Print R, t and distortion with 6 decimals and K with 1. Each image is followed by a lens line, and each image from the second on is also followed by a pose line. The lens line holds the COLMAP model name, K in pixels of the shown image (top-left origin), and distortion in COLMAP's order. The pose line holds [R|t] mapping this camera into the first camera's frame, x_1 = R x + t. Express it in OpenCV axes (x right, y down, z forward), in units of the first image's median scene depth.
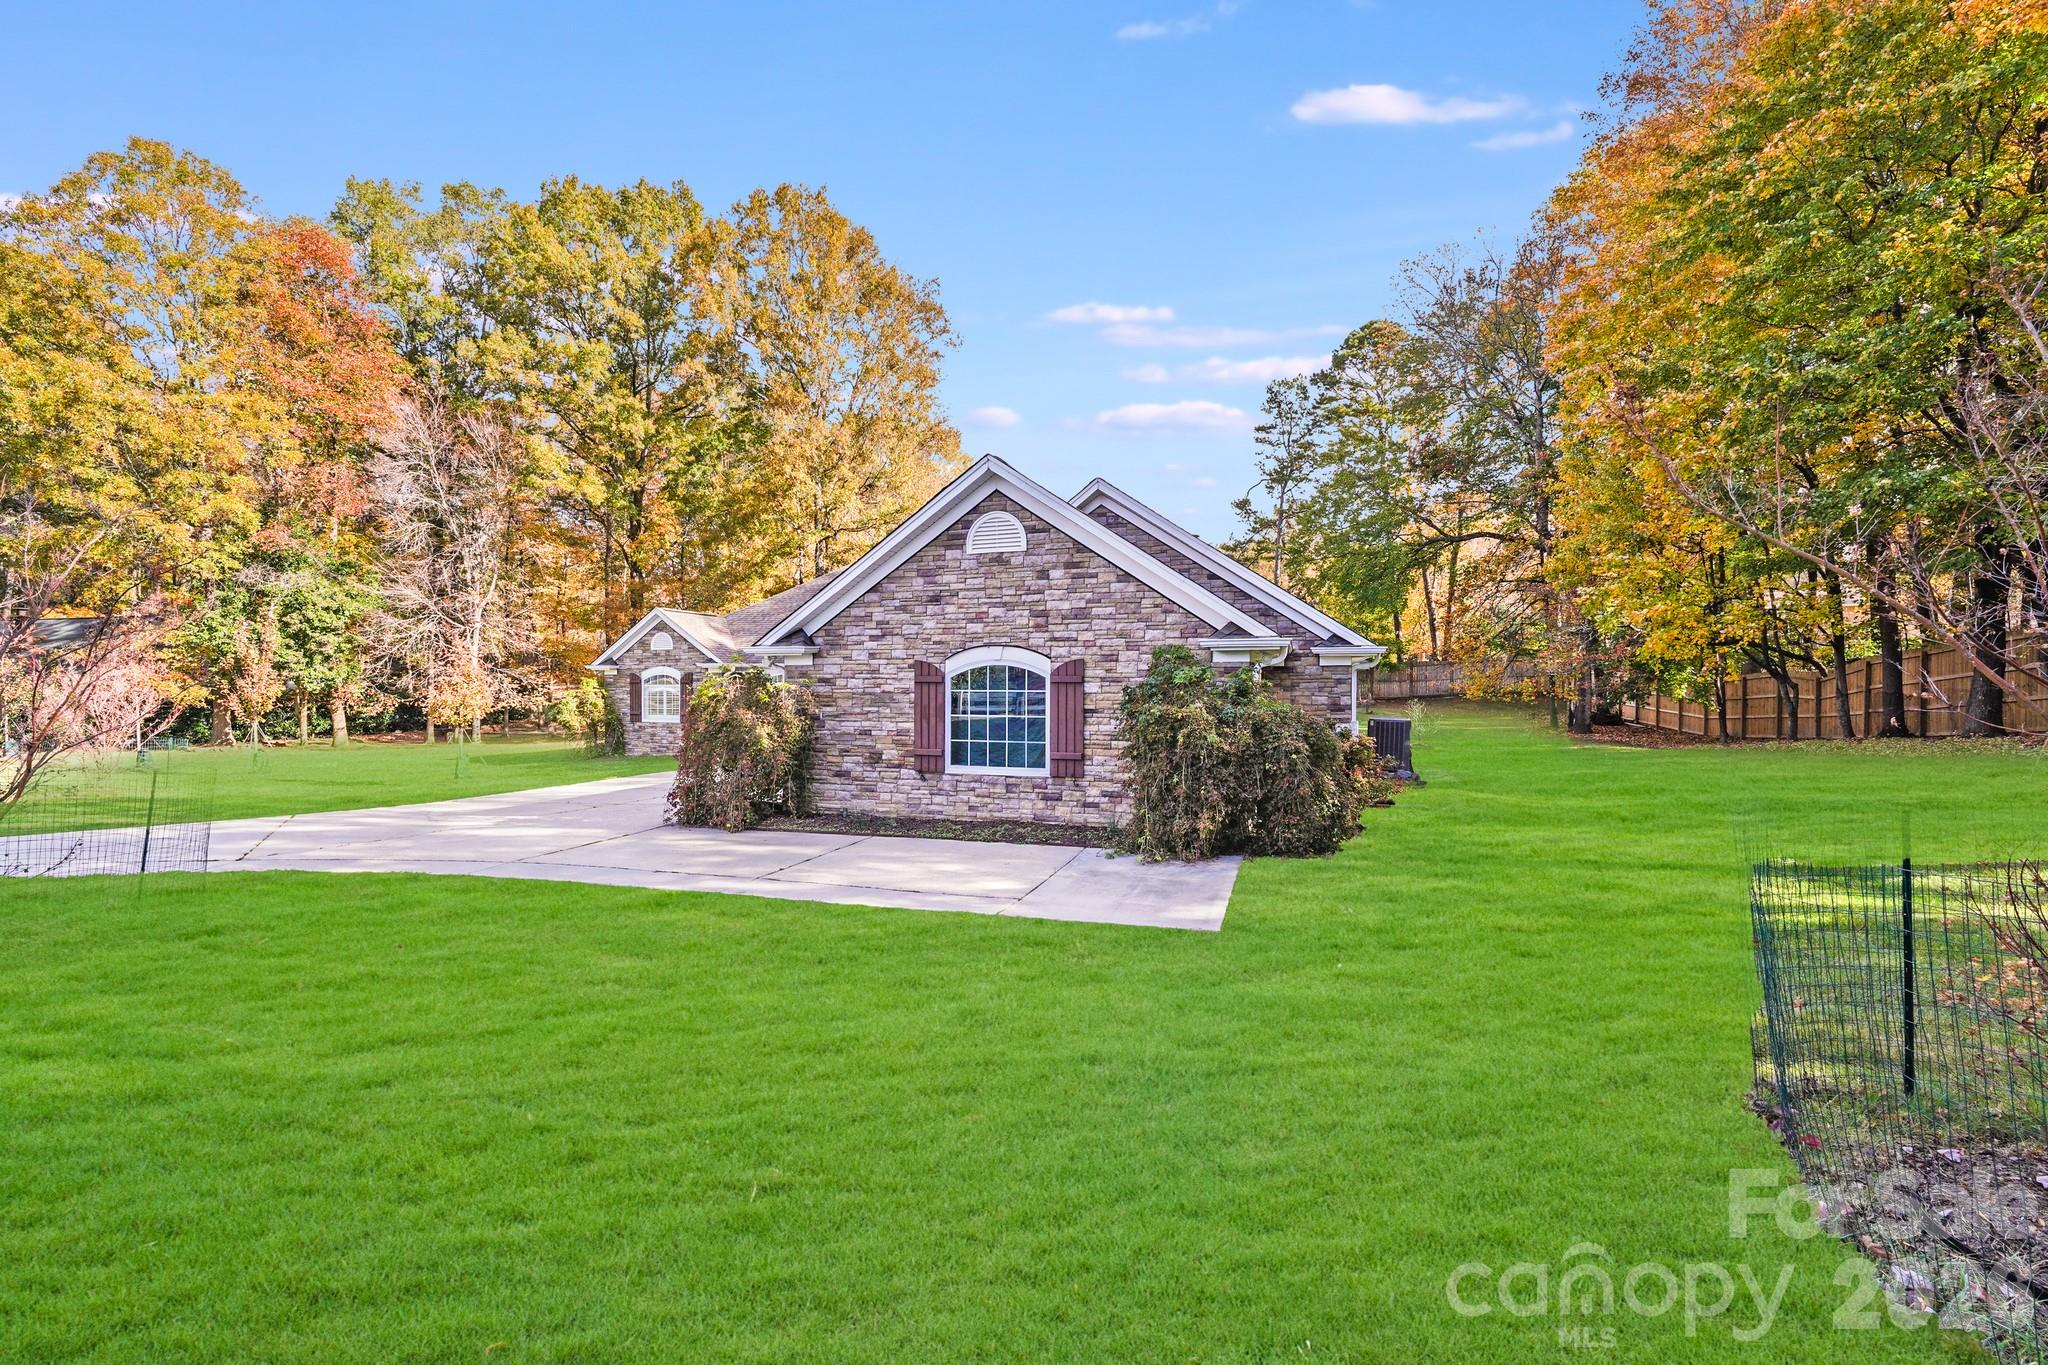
lens RADIAL K [[842.7, 0, 1023.6], [0, 842.7, 689.9], [0, 0, 1]] dist [-0.000696, -0.000219]
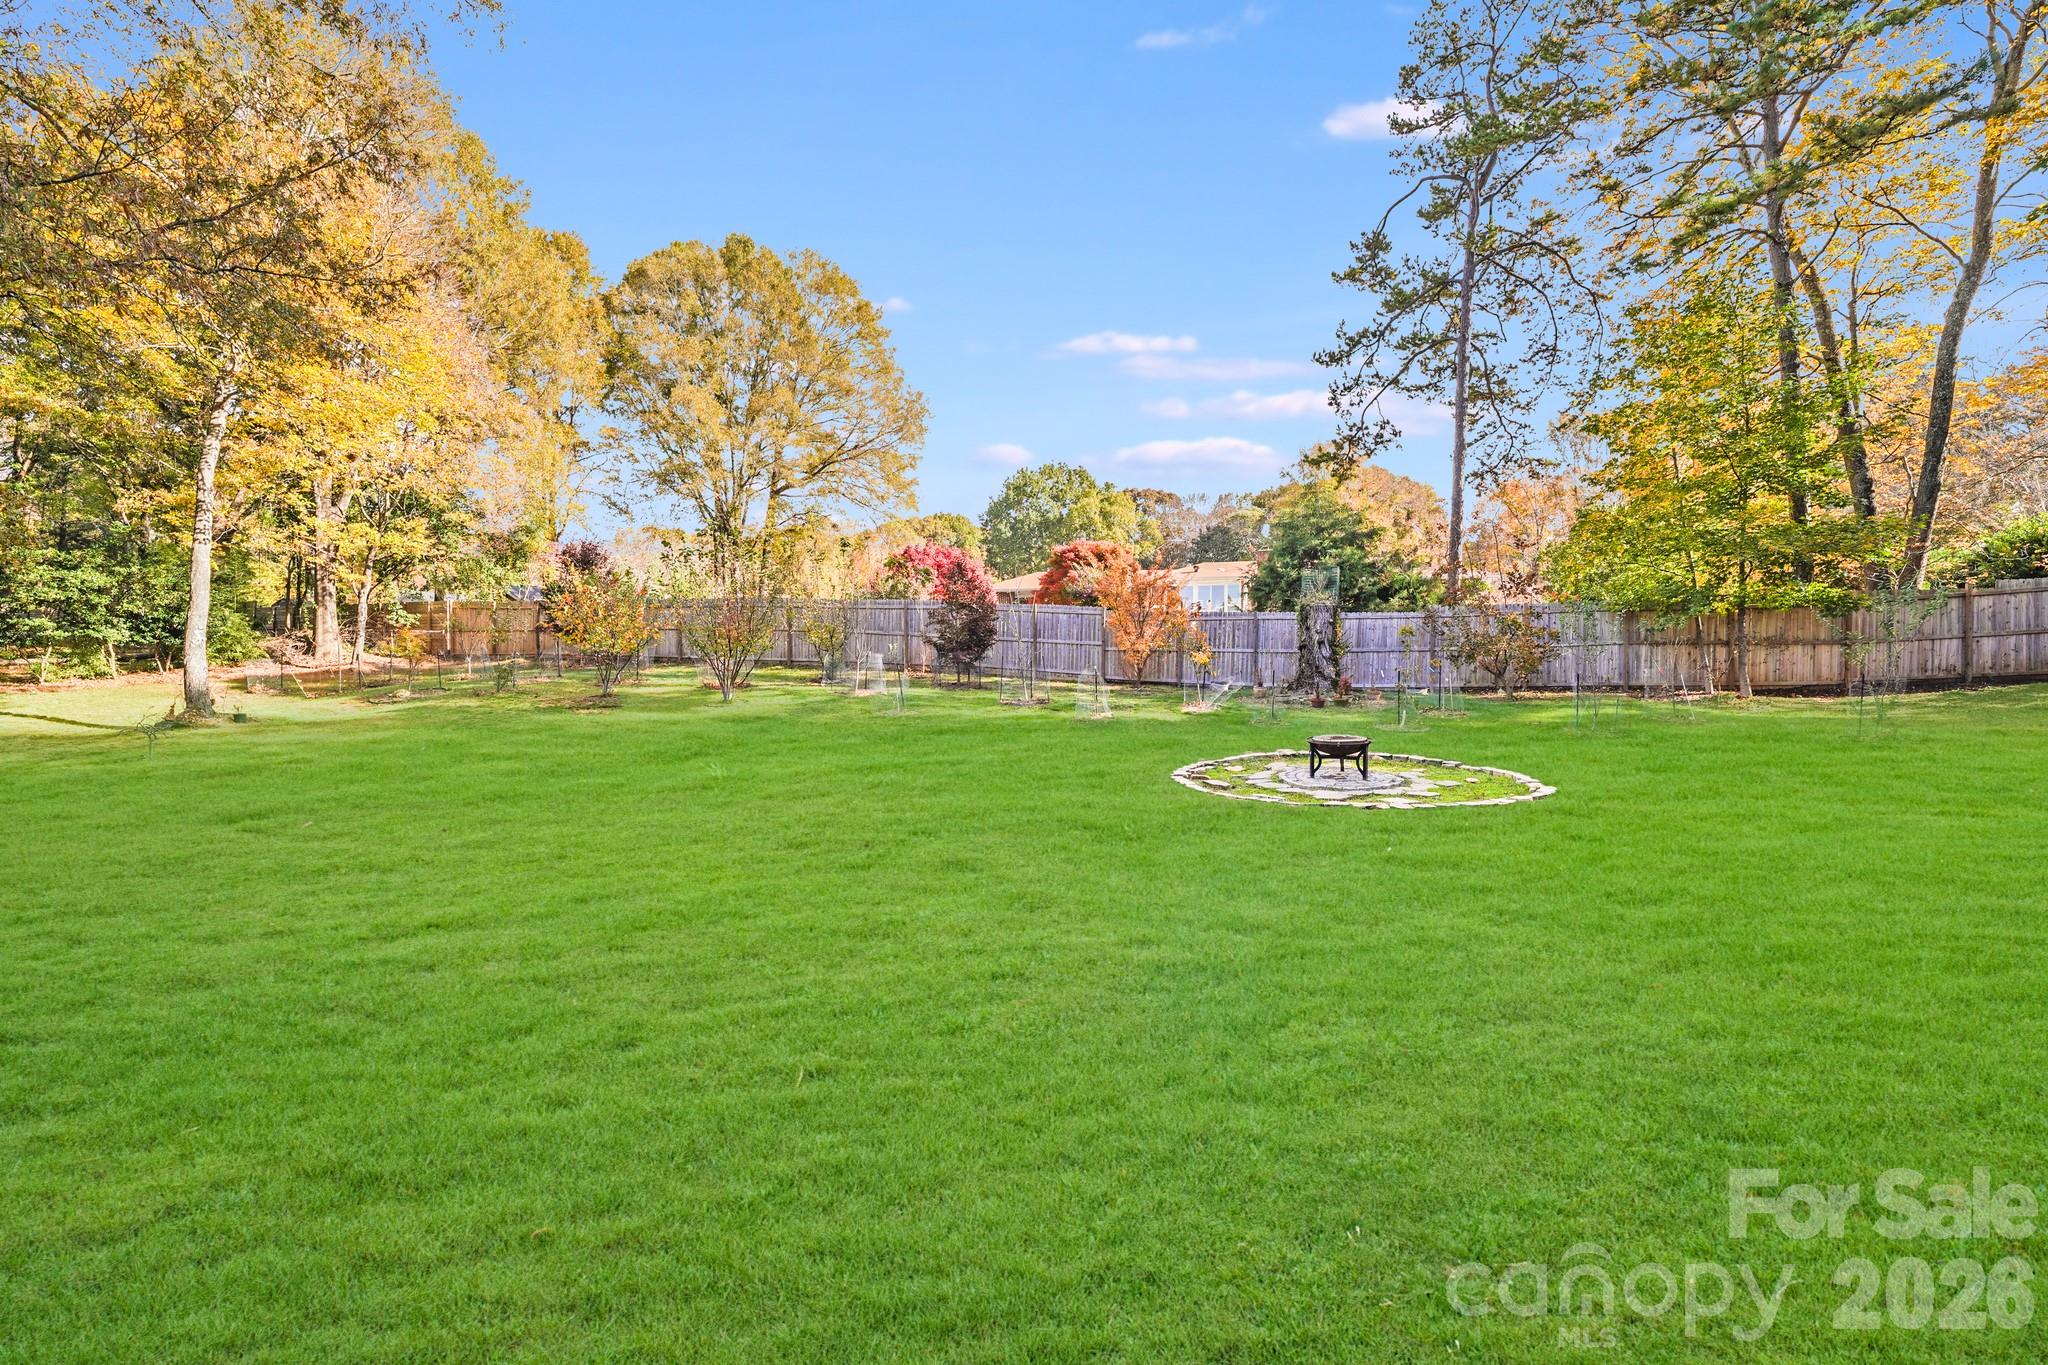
lens RADIAL K [[842.7, 0, 1023.5], [0, 842.7, 689.2], [0, 0, 1]] dist [-0.000696, -0.000219]
pose [[1.000000, 0.000359, -0.000460, -0.056188], [-0.000359, 0.999999, 0.001195, 0.137037], [0.000460, -0.001195, 0.999999, 0.005865]]
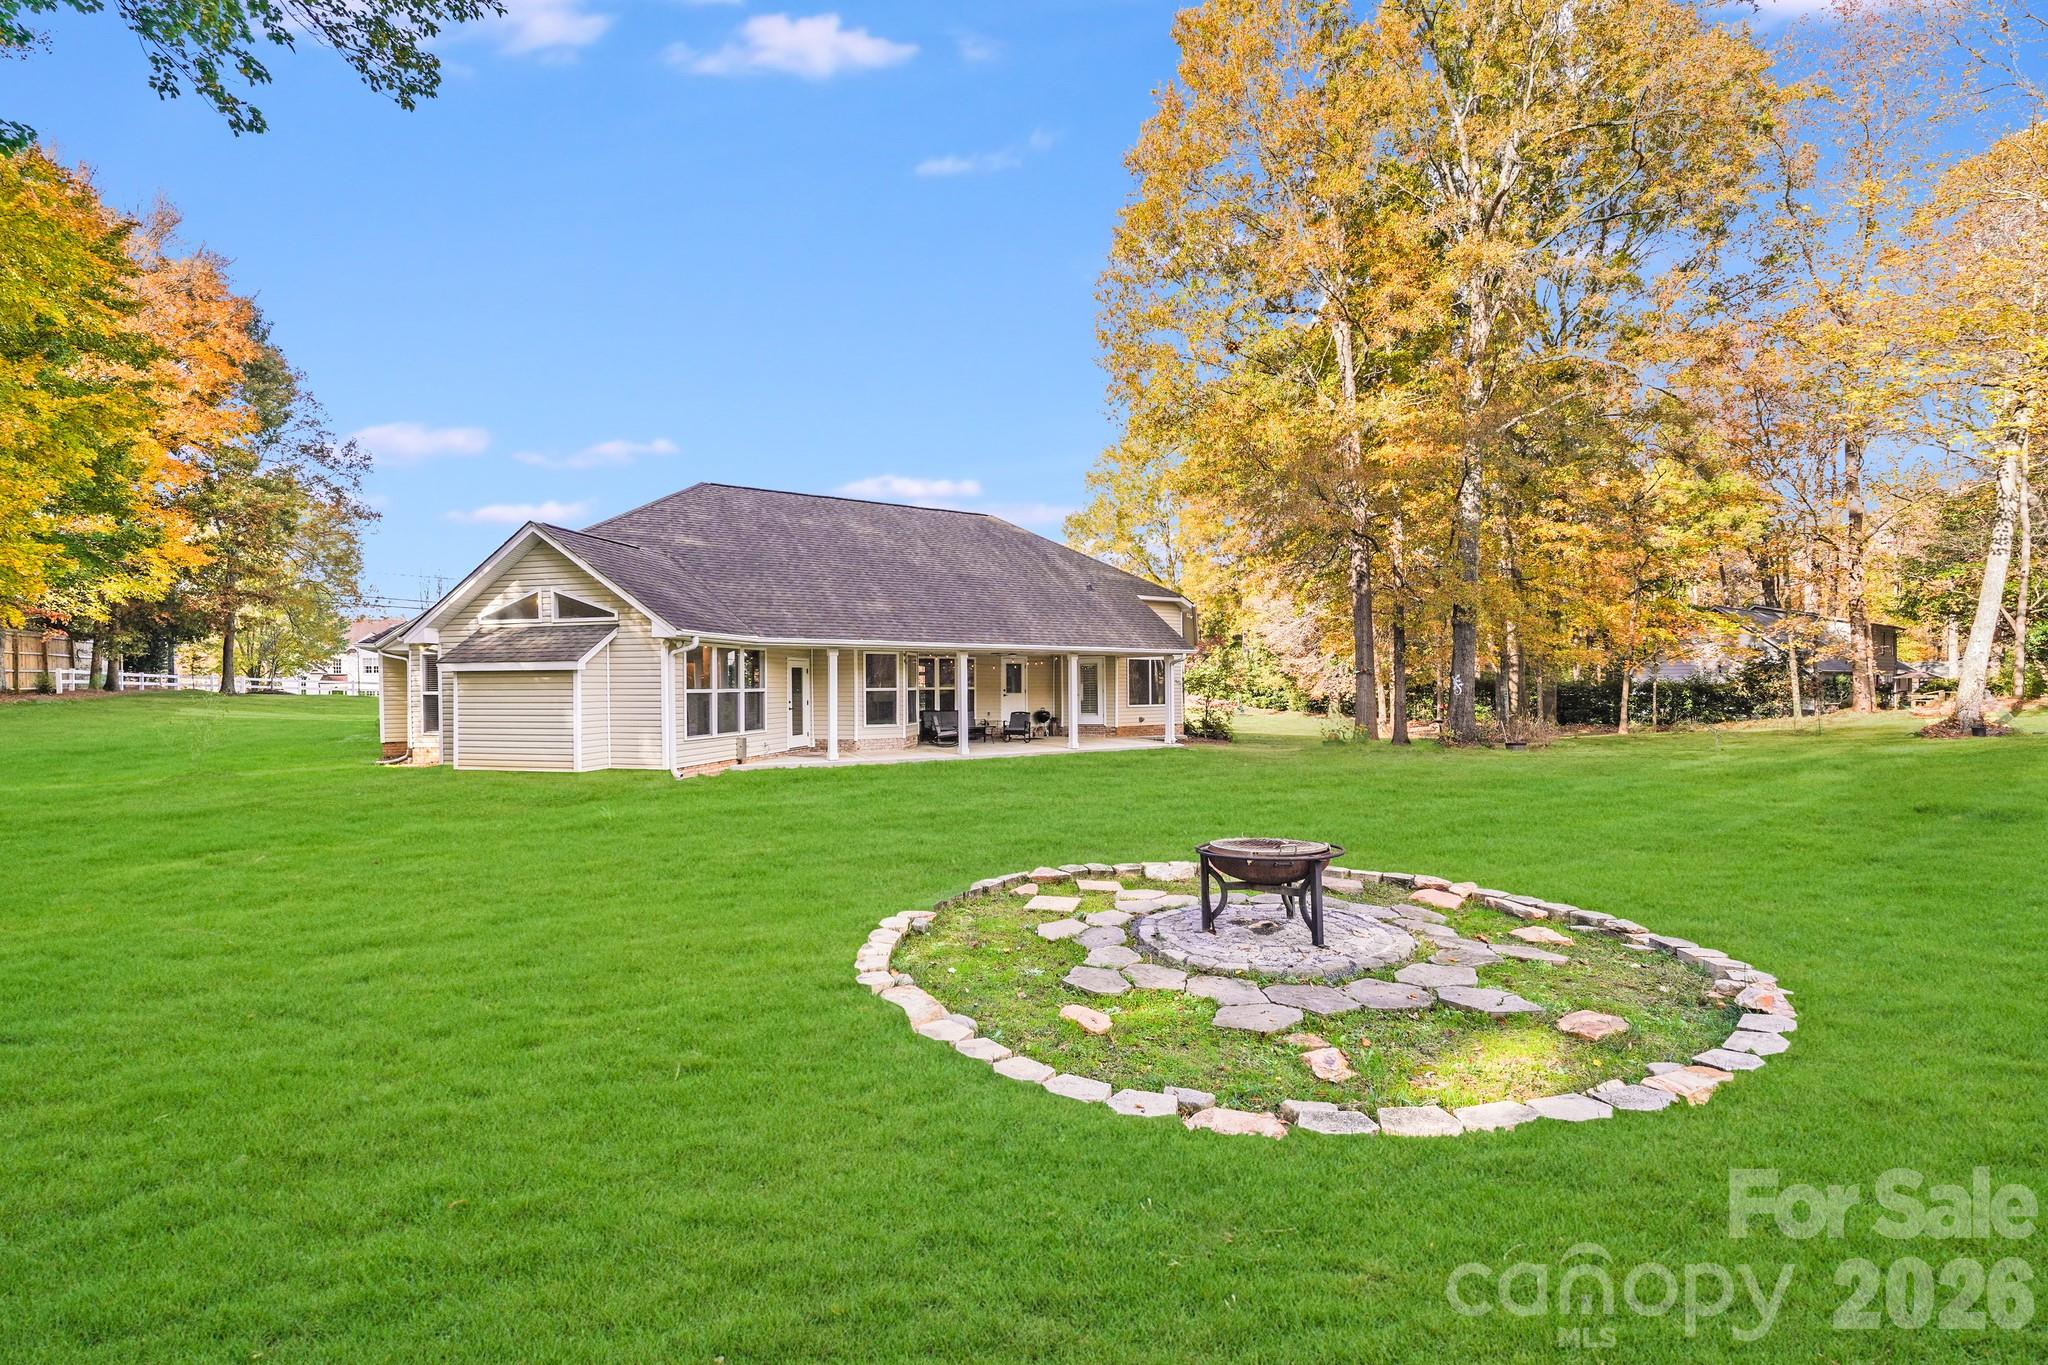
lens RADIAL K [[842.7, 0, 1016.8], [0, 842.7, 687.0], [0, 0, 1]] dist [-0.000696, -0.000219]
pose [[1.000000, 0.000504, -0.000253, 0.152938], [-0.000504, 1.000000, 0.000169, 0.058902], [0.000253, -0.000169, 1.000000, -0.175178]]
